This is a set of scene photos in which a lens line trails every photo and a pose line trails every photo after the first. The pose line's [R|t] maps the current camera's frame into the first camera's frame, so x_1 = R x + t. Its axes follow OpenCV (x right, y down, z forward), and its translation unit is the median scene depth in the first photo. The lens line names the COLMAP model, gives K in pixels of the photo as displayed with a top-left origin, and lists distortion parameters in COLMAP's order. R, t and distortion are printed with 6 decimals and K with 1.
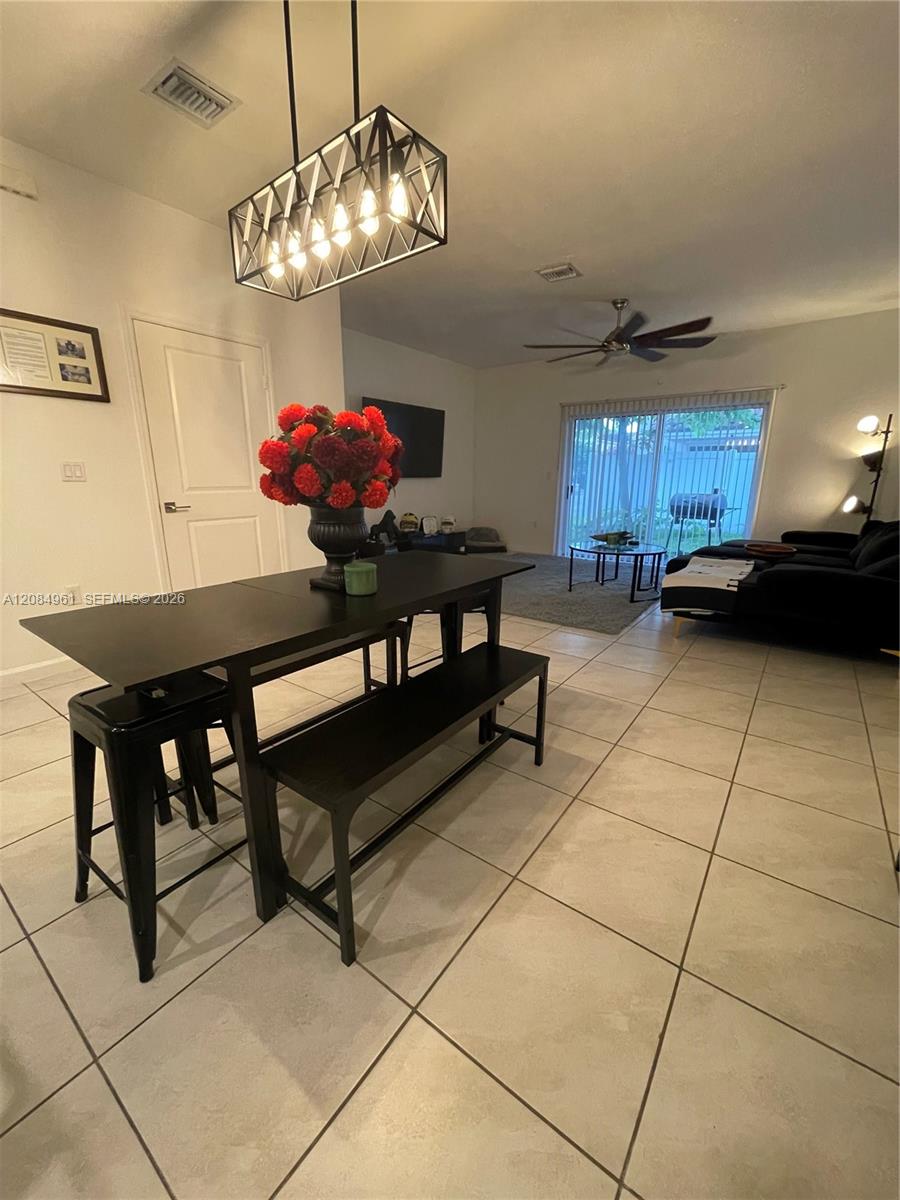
lens RADIAL K [[484.7, 0, 441.8], [0, 484.7, 608.5], [0, 0, 1]] dist [-0.005742, 0.001344]
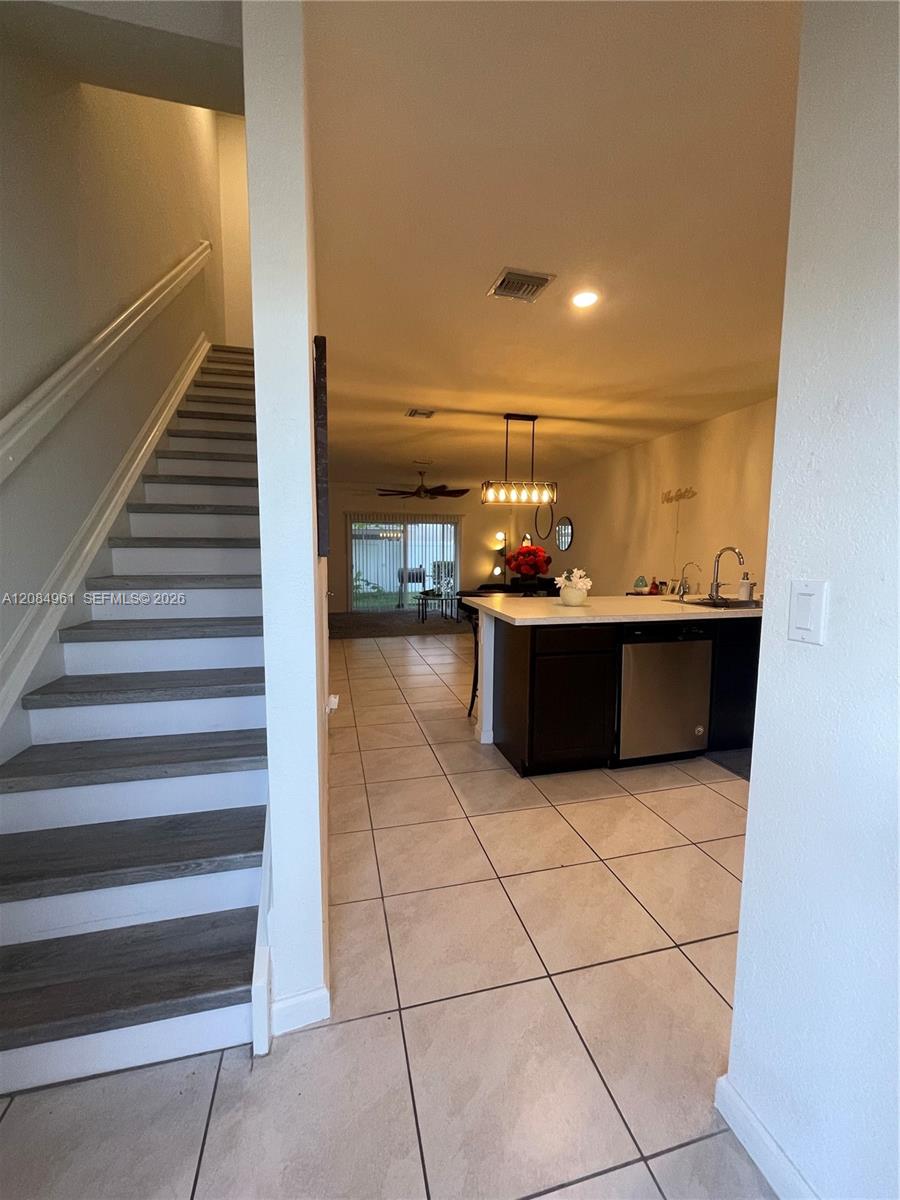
lens RADIAL K [[484.7, 0, 448.7], [0, 484.7, 591.0], [0, 0, 1]] dist [-0.005742, 0.001344]
pose [[0.627071, -0.065635, 0.776192, -0.975865], [0.205595, 0.975056, -0.083646, 0.003902], [-0.751340, 0.212033, 0.624924, -0.160503]]
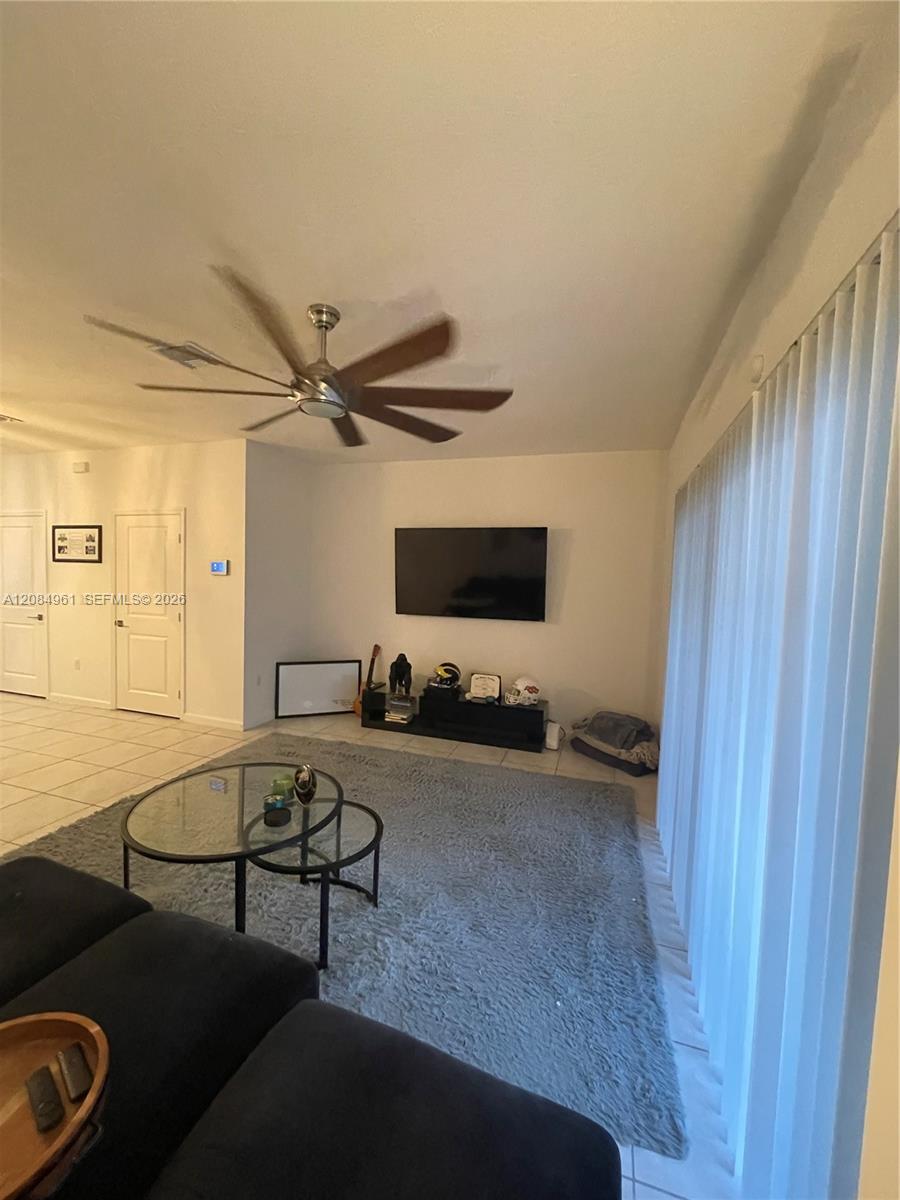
lens RADIAL K [[484.7, 0, 454.1], [0, 484.7, 603.3], [0, 0, 1]] dist [-0.005742, 0.001344]
pose [[0.329442, 0.063266, -0.942054, 0.816569], [-0.275546, 0.960760, -0.031838, -0.337669], [0.903074, 0.270068, 0.333947, 0.933498]]
